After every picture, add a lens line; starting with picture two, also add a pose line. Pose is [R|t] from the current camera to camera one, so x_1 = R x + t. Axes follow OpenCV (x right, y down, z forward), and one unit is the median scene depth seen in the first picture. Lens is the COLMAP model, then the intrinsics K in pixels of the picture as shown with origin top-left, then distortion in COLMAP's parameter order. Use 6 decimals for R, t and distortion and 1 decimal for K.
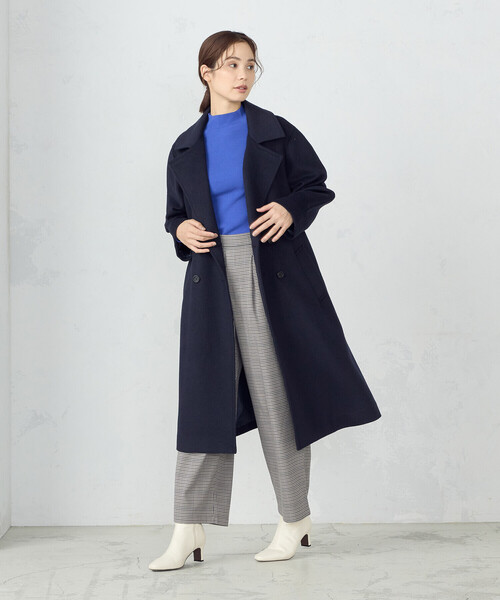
lens RADIAL K [[1801.1, 0, 254.8], [0, 1801.1, 295.8], [0, 0, 1]] dist [-0.136099, 0.000000]
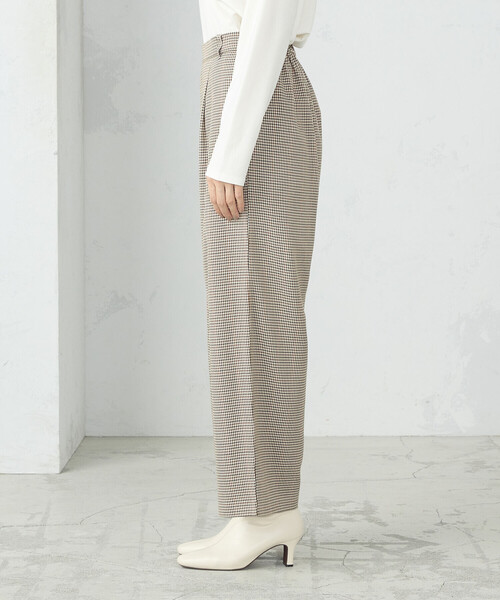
lens RADIAL K [[1694.6, 0, 254.2], [0, 1694.6, 295.6], [0, 0, 1]] dist [-0.106828, 0.000000]
pose [[0.999725, 0.007558, -0.022221, -0.045282], [-0.006058, 0.997748, 0.066804, 0.015953], [0.022676, -0.066651, 0.997519, 0.261824]]
